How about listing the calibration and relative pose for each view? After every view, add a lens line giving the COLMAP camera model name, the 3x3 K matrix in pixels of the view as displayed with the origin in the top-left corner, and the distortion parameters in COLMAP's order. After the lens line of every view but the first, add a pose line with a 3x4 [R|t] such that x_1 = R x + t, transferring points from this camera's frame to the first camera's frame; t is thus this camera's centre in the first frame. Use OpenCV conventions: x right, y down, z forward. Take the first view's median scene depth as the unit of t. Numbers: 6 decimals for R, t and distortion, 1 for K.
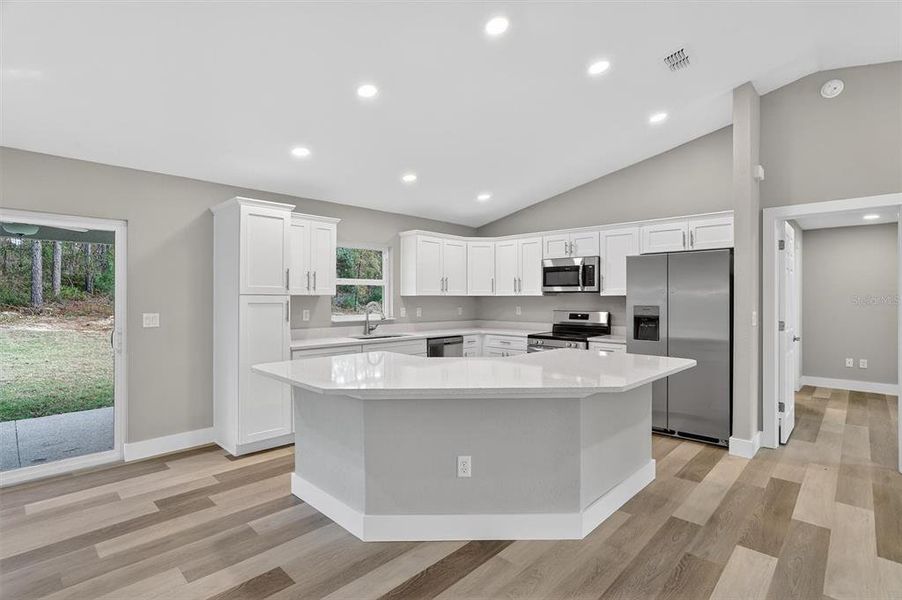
lens RADIAL K [[444.3, 0, 452.1], [0, 444.3, 297.8], [0, 0, 1]] dist [-0.029183, 0.006367]
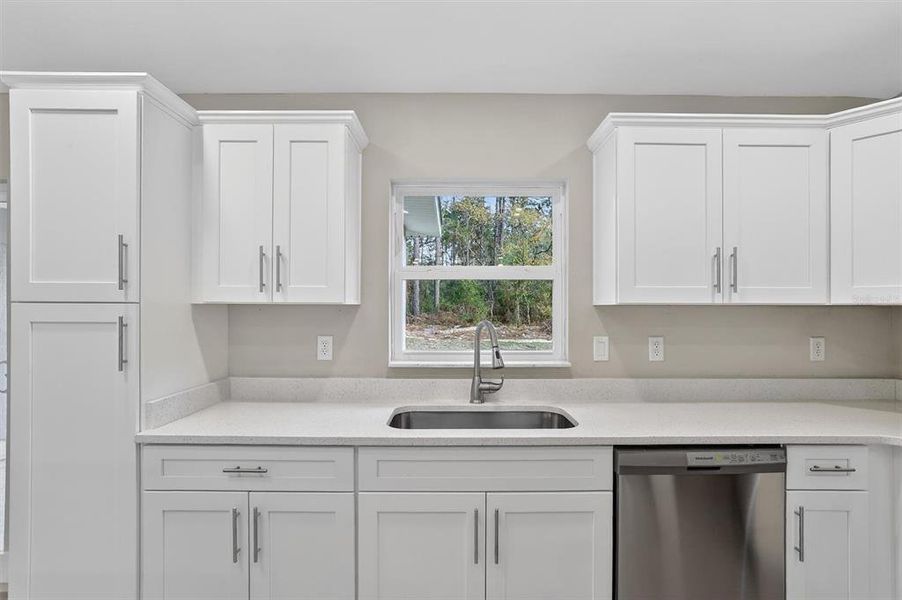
lens RADIAL K [[444.3, 0, 456.1], [0, 444.3, 308.3], [0, 0, 1]] dist [-0.029183, 0.006367]
pose [[0.692869, 0.000797, -0.721063, 0.083940], [-0.002938, 0.999994, -0.001718, -0.000654], [0.721058, 0.003309, 0.692867, 0.700222]]
